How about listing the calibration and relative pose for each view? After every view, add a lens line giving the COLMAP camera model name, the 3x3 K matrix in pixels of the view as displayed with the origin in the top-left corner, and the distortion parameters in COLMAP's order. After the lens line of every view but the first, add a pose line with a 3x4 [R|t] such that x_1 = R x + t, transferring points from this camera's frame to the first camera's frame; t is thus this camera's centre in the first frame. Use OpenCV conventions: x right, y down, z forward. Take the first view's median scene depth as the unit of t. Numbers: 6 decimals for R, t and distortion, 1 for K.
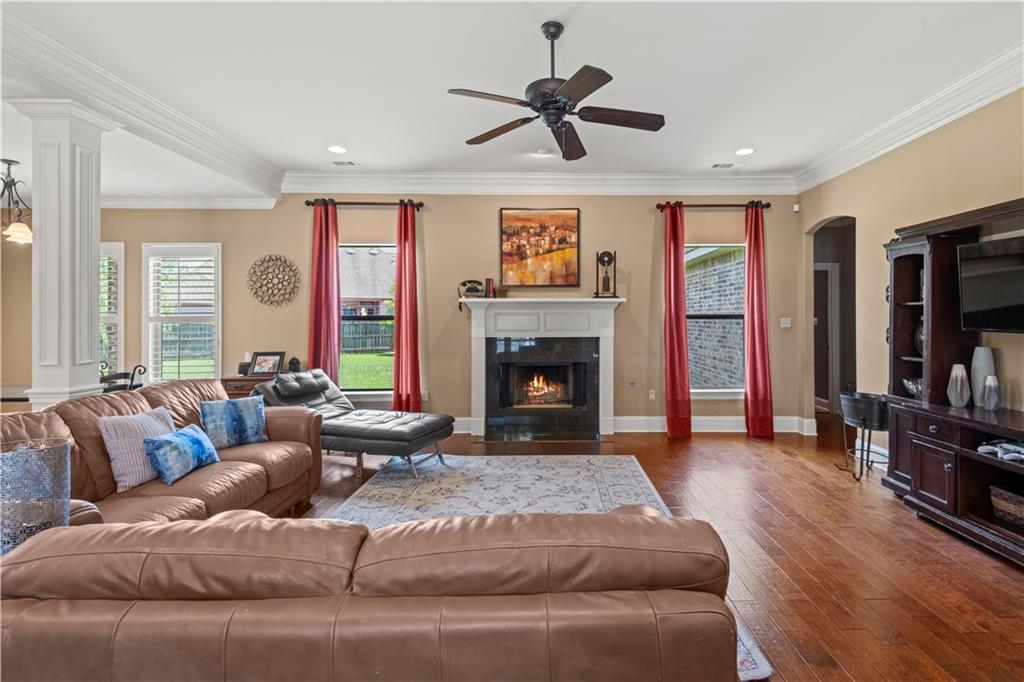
lens RADIAL K [[501.5, 0, 515.6], [0, 501.5, 318.0], [0, 0, 1]] dist [0.035937, -0.035342]
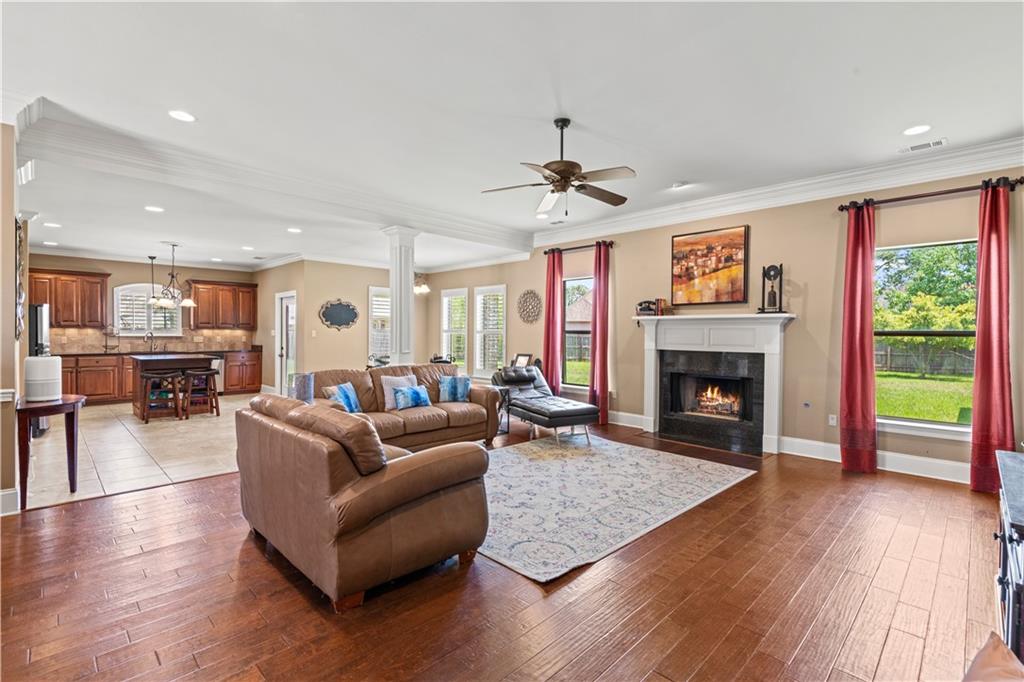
lens RADIAL K [[467.2, 0, 512.0], [0, 467.2, 341.0], [0, 0, 1]] dist [0.001371, -0.000151]
pose [[0.681819, 0.021054, -0.731218, 0.501023], [-0.006967, 0.999727, 0.022289, -0.002749], [0.731488, -0.010102, 0.681779, 0.010776]]
